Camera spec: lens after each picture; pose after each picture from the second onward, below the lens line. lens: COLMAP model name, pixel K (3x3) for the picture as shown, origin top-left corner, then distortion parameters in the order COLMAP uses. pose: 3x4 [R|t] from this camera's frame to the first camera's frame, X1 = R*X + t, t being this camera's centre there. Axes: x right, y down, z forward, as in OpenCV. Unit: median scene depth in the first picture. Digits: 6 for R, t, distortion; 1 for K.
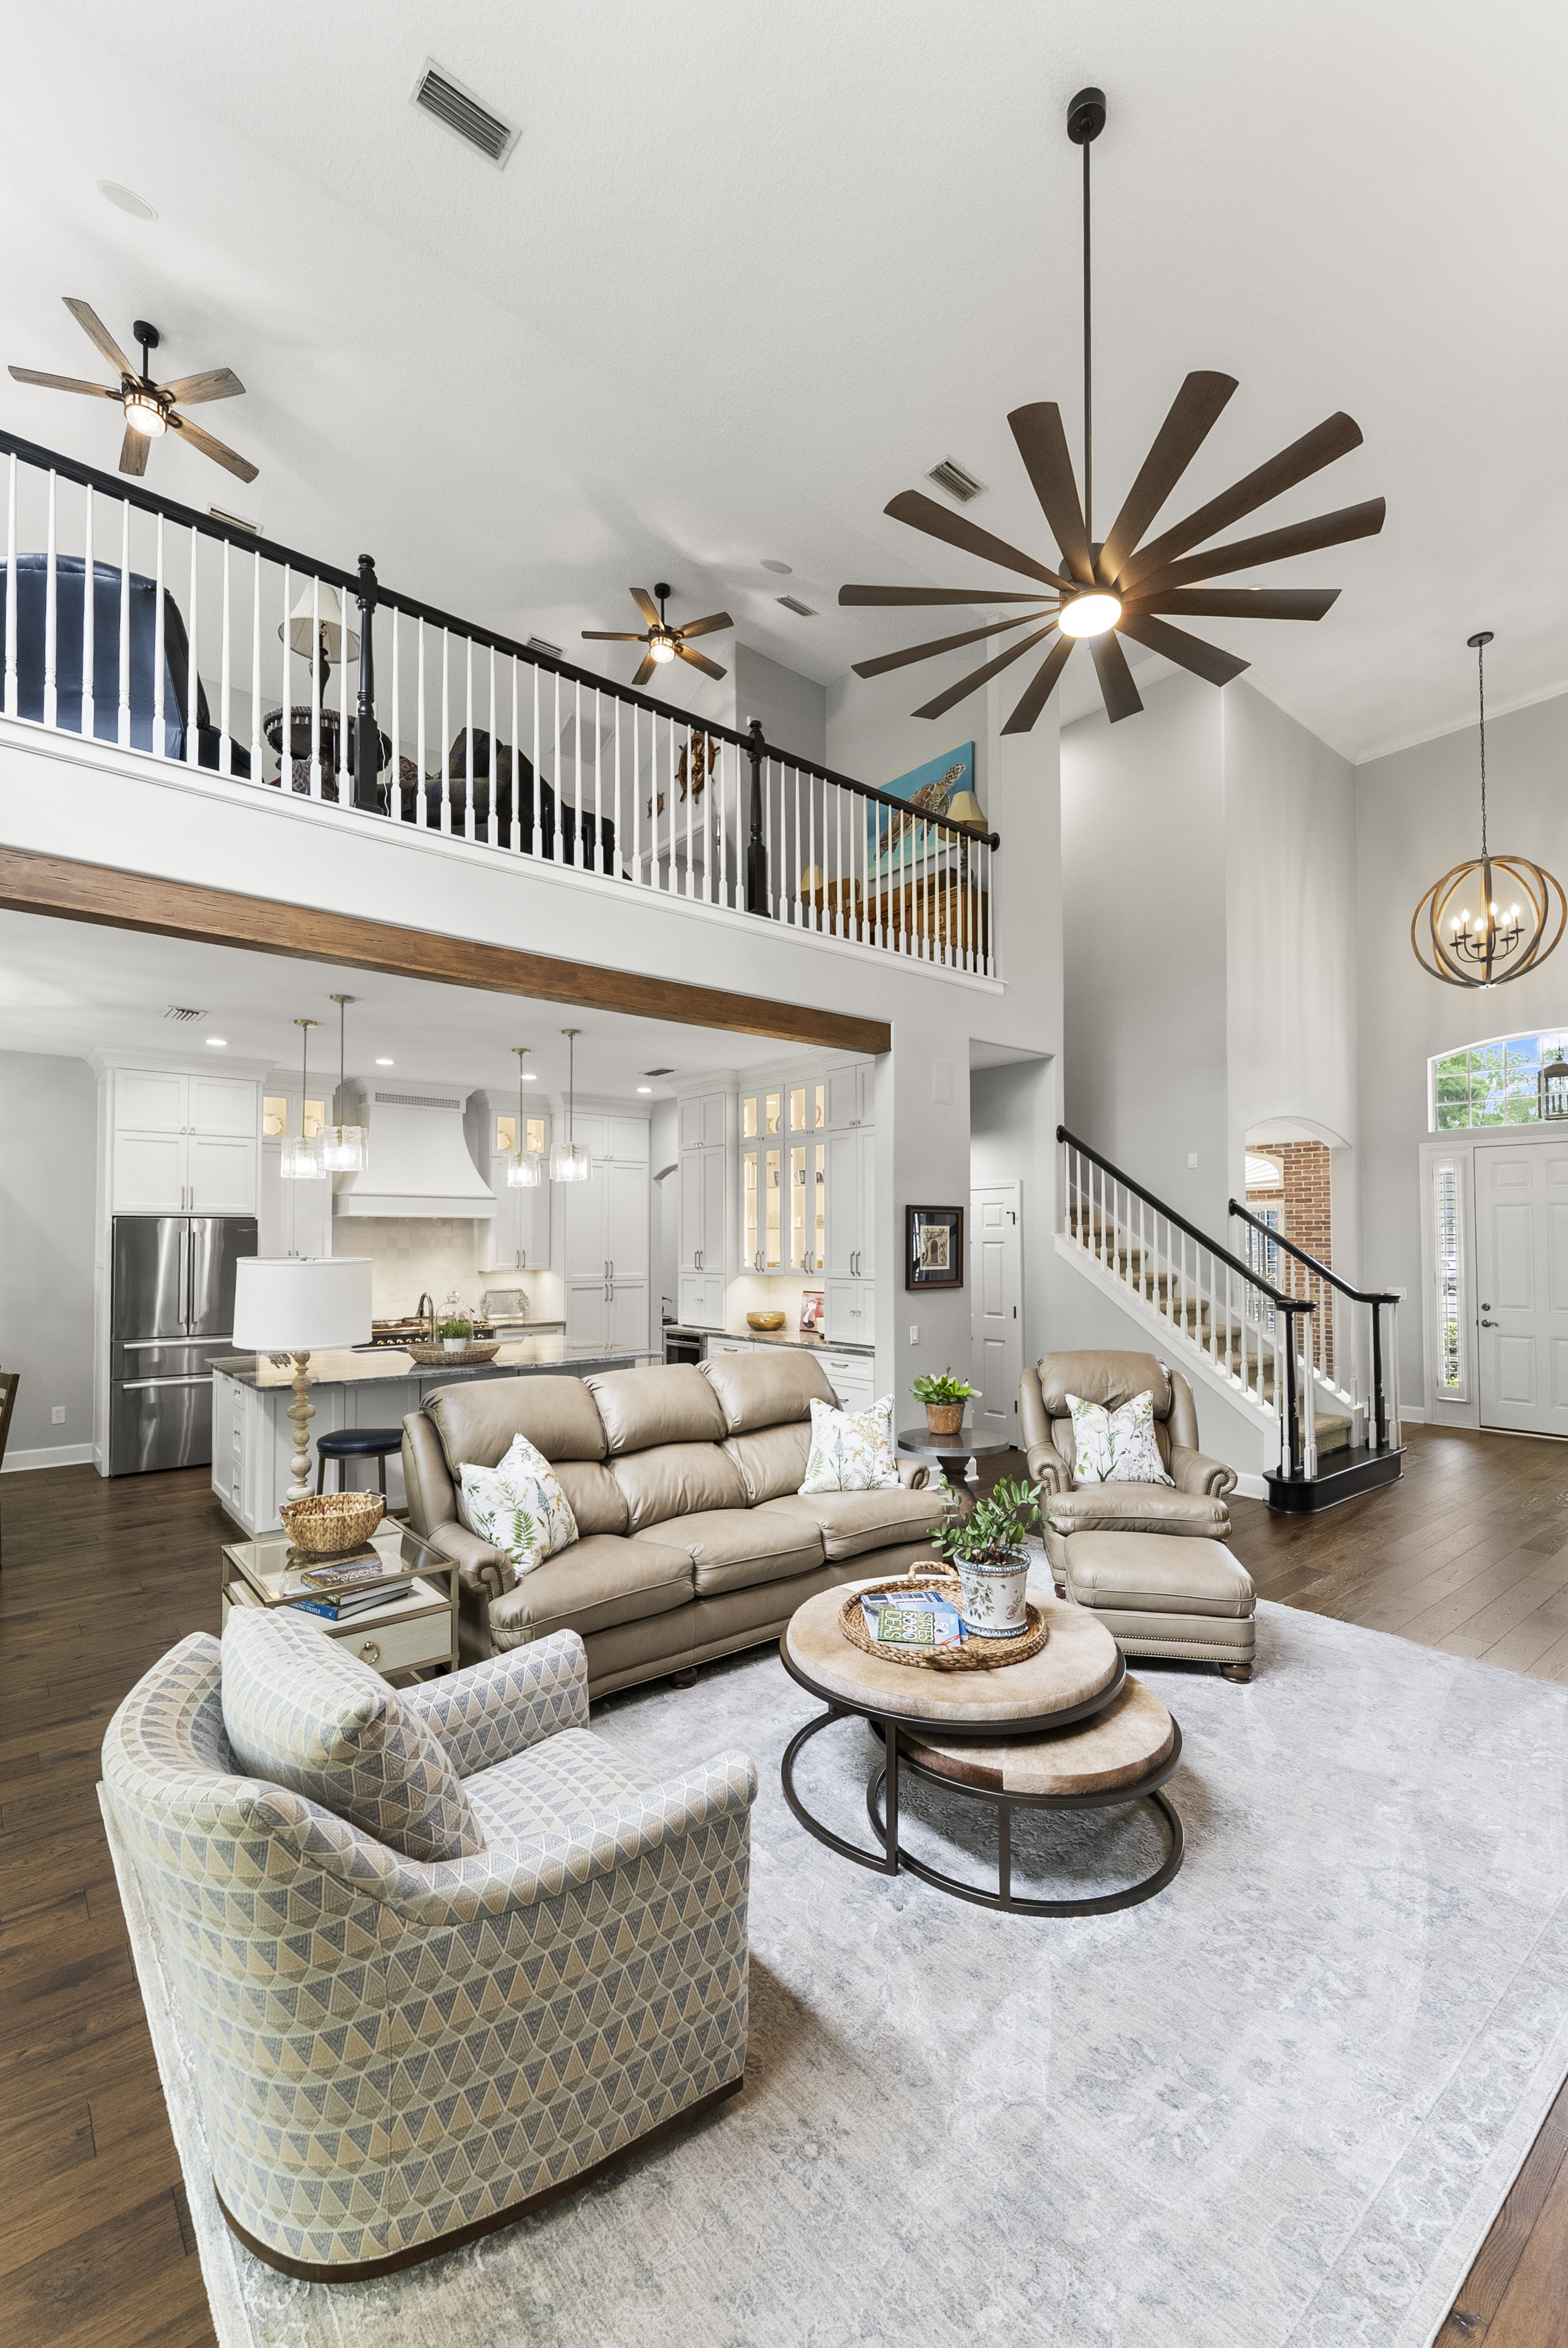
lens RADIAL K [[982.6, 0, 776.8], [0, 982.6, 1210.4], [0, 0, 1]] dist [-0.002130, -0.000589]
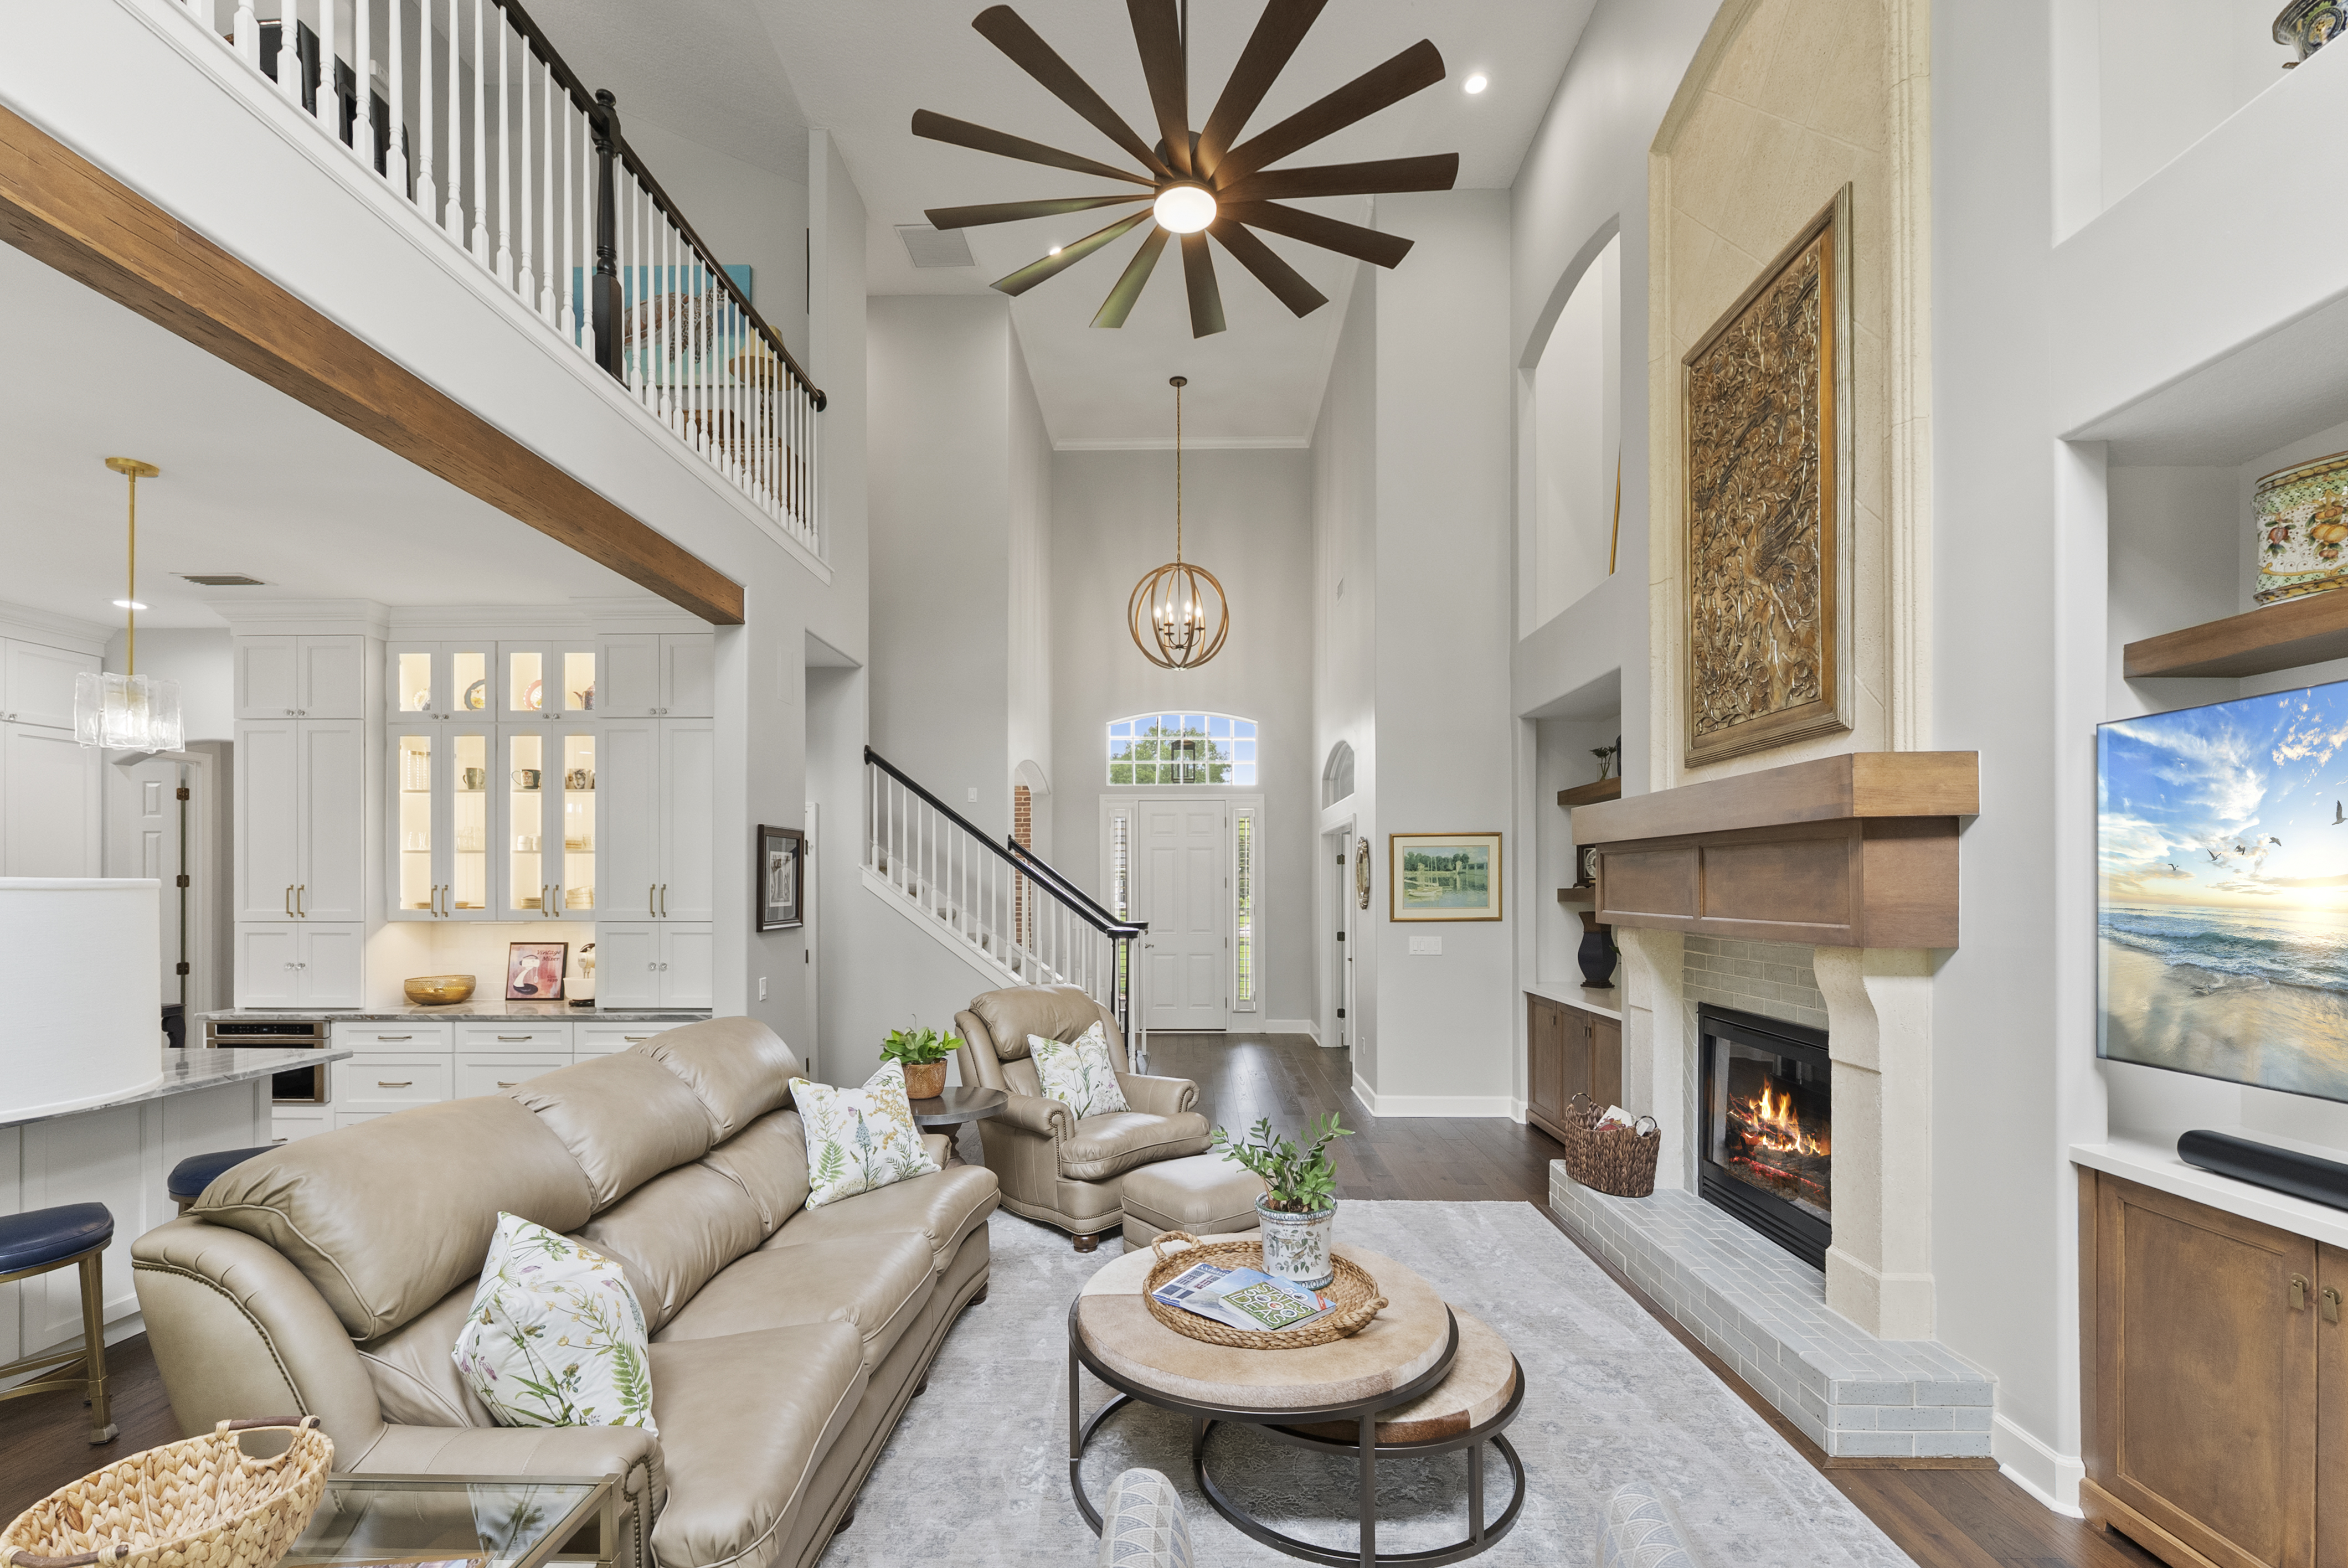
lens RADIAL K [[993.1, 0, 1174.2], [0, 993.1, 884.9], [0, 0, 1]] dist [-0.003025, 0.000137]
pose [[0.647363, 0.002536, 0.762177, -0.237752], [-0.025510, 0.999506, 0.018341, 0.018374], [-0.761755, -0.031316, 0.647108, 0.212117]]
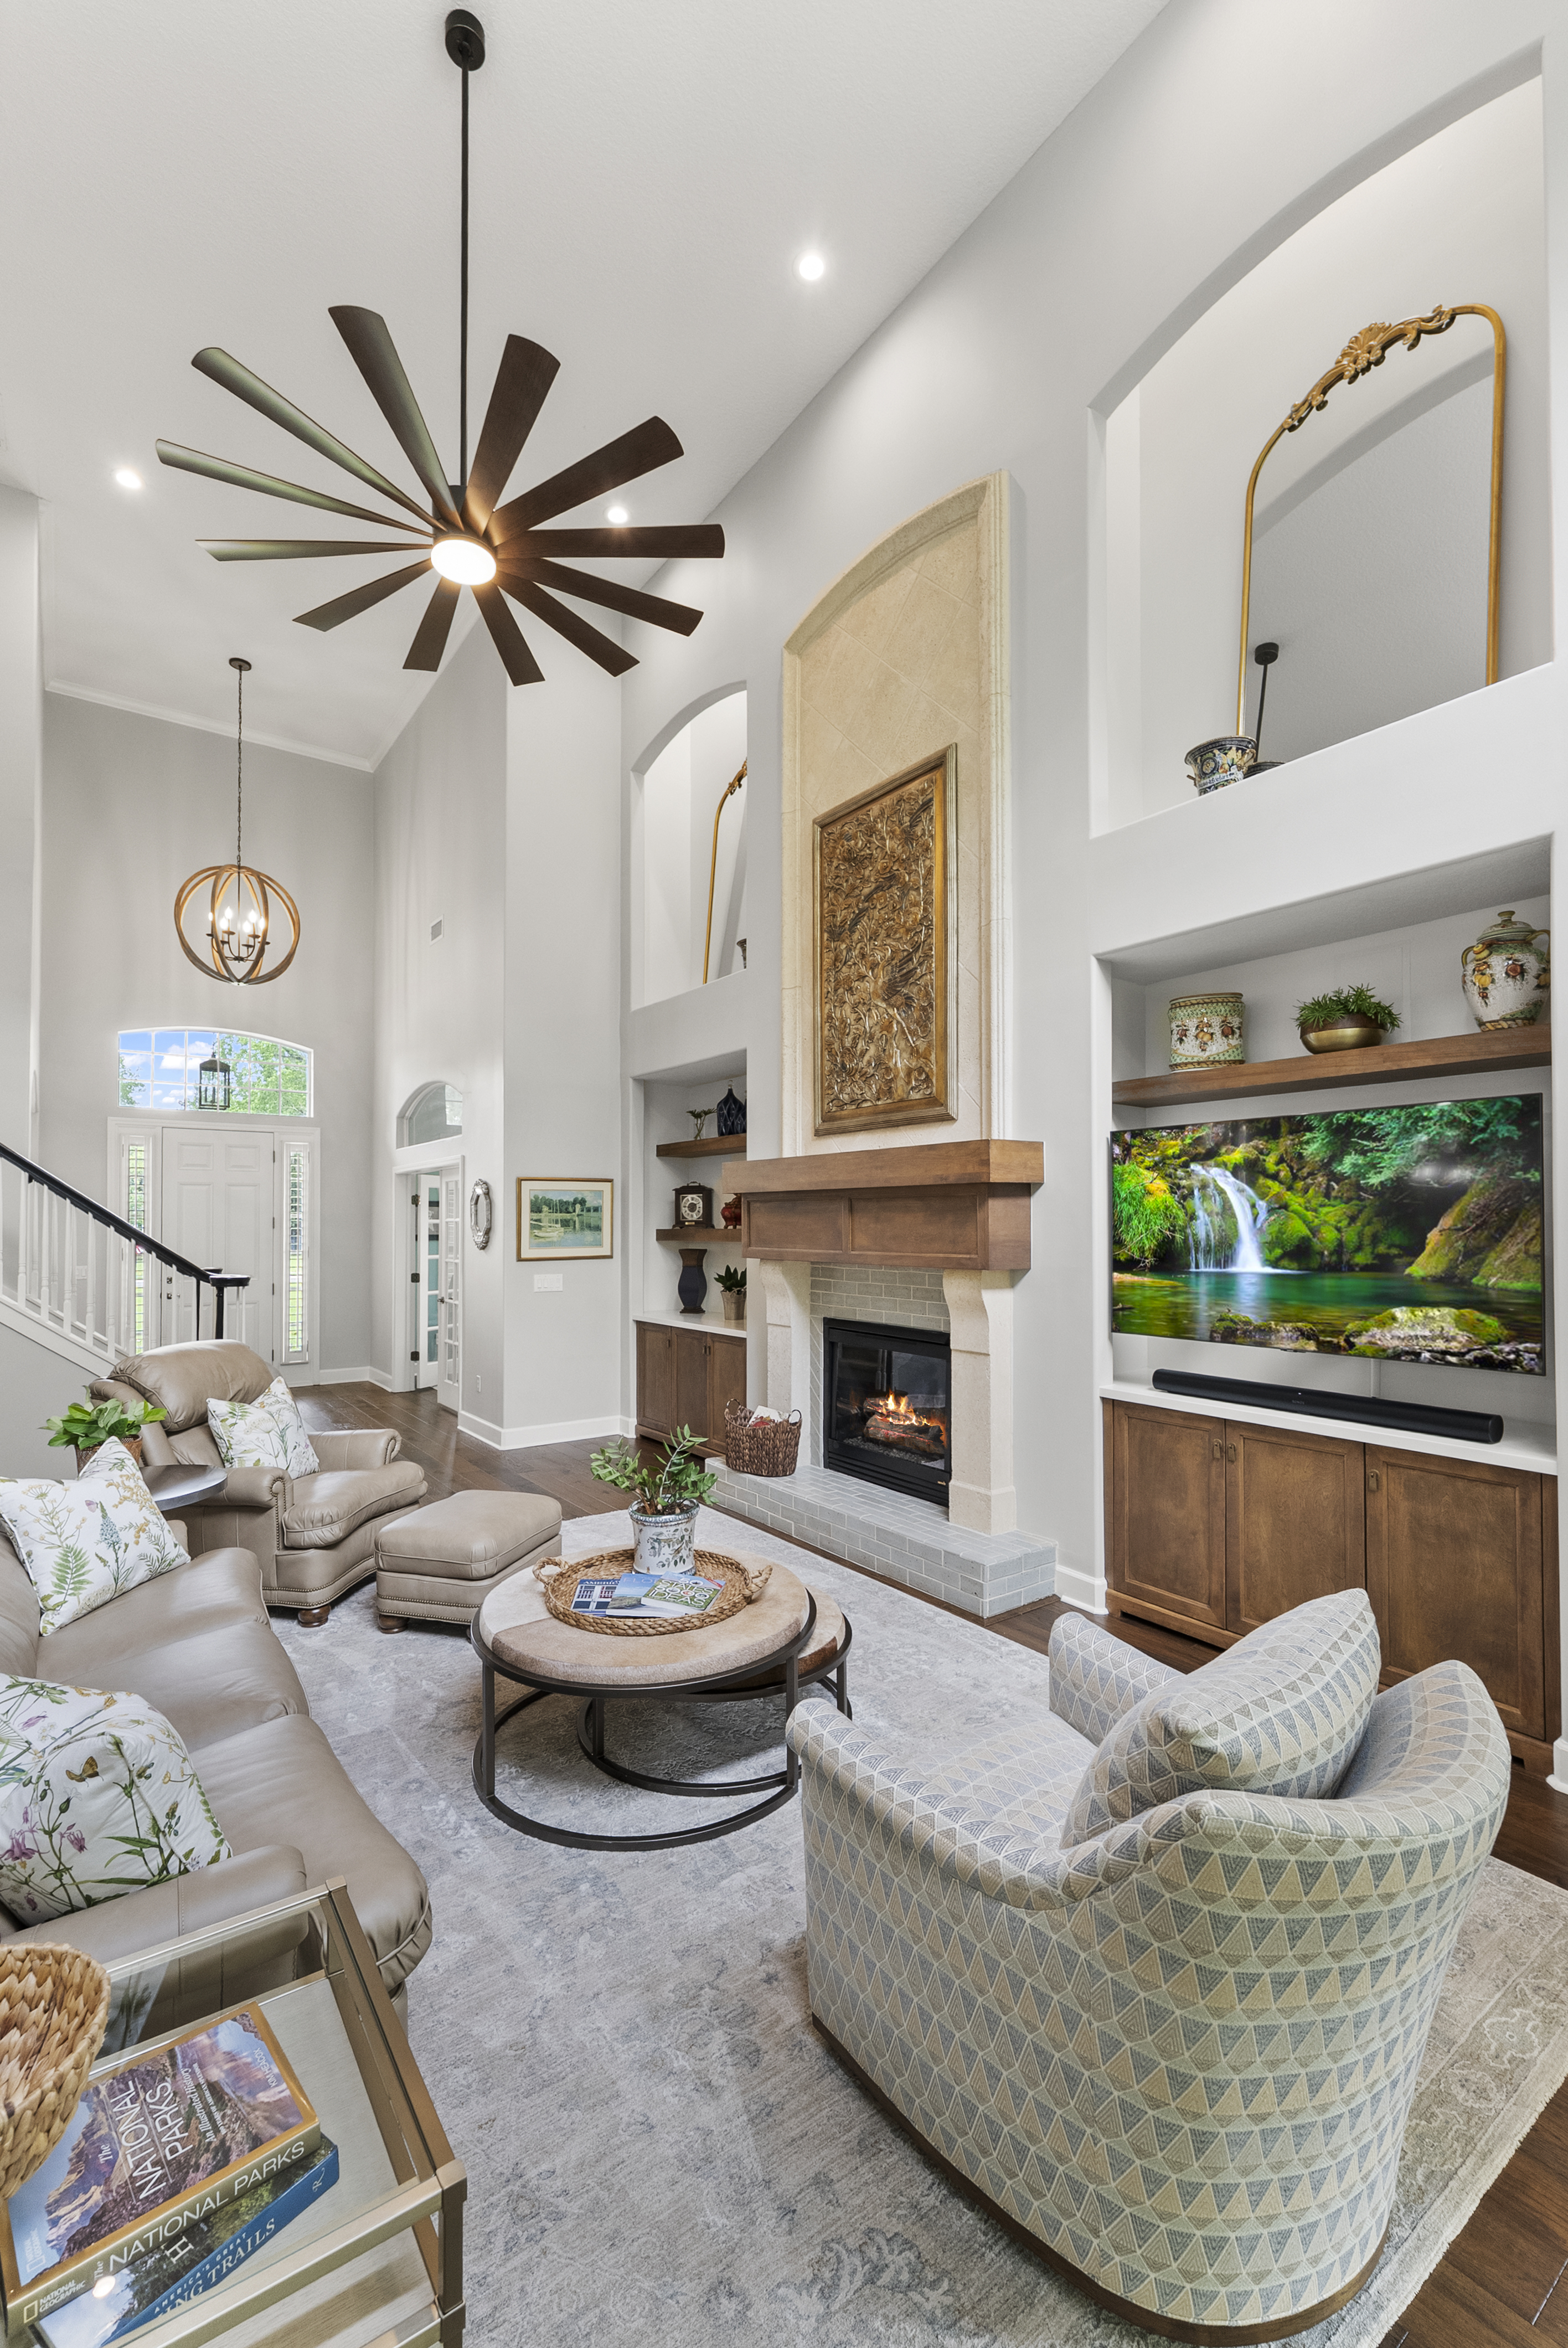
lens RADIAL K [[982.6, 0, 776.8], [0, 982.6, 1210.4], [0, 0, 1]] dist [-0.002130, -0.000589]
pose [[0.062302, 0.016521, 0.997921, -0.349687], [-0.032034, 0.999381, -0.014546, 0.020870], [-0.997543, -0.031061, 0.062792, 0.352149]]
